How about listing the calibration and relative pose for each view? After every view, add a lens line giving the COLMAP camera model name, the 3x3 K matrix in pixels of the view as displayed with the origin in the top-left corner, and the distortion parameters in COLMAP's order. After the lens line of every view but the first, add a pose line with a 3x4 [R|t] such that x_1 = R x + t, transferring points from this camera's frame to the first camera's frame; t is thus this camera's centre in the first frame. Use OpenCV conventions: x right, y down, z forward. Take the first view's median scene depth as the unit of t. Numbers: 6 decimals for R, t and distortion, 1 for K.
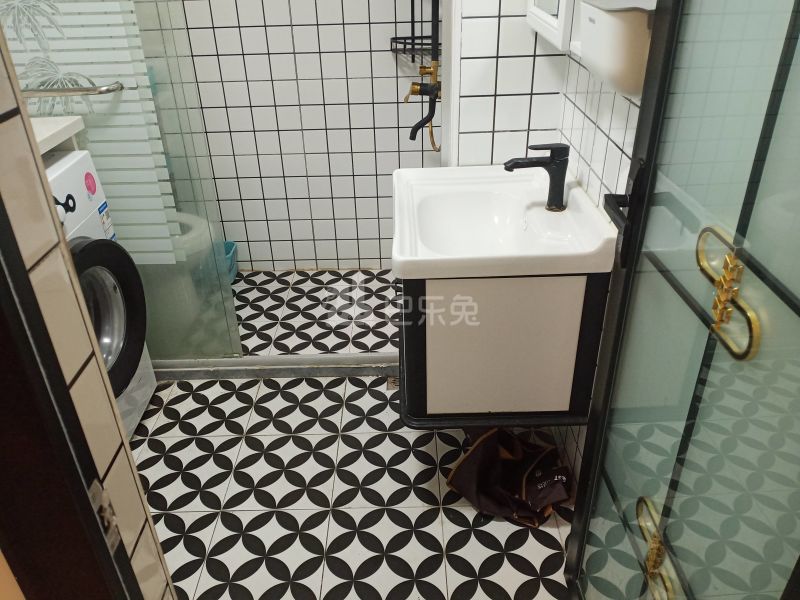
lens RADIAL K [[637.3, 0, 395.9], [0, 637.3, 301.3], [0, 0, 1]] dist [0.102860, -0.167093]
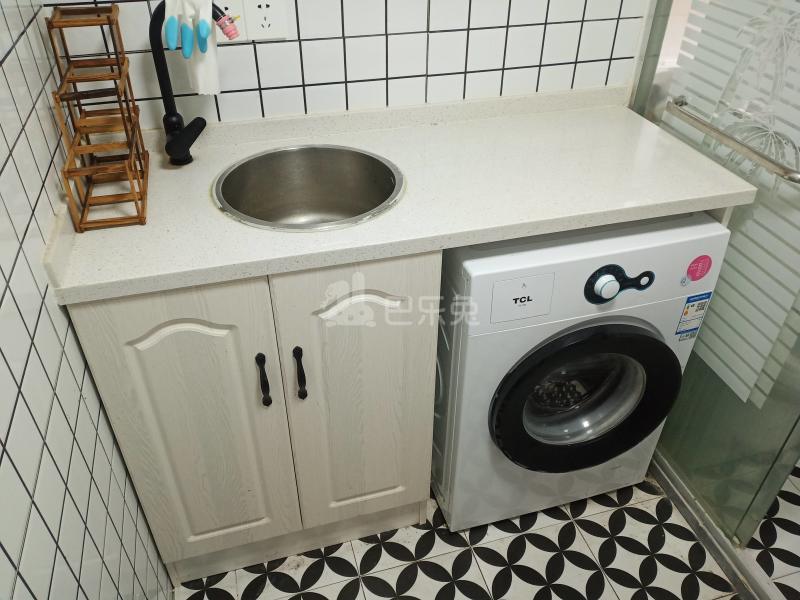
lens RADIAL K [[637.3, 0, 395.9], [0, 637.3, 301.3], [0, 0, 1]] dist [0.102860, -0.167093]
pose [[0.278276, 0.599646, -0.750325, 0.032154], [-0.496005, 0.758675, 0.422364, -0.269108], [0.822522, 0.254631, 0.508548, 0.278999]]
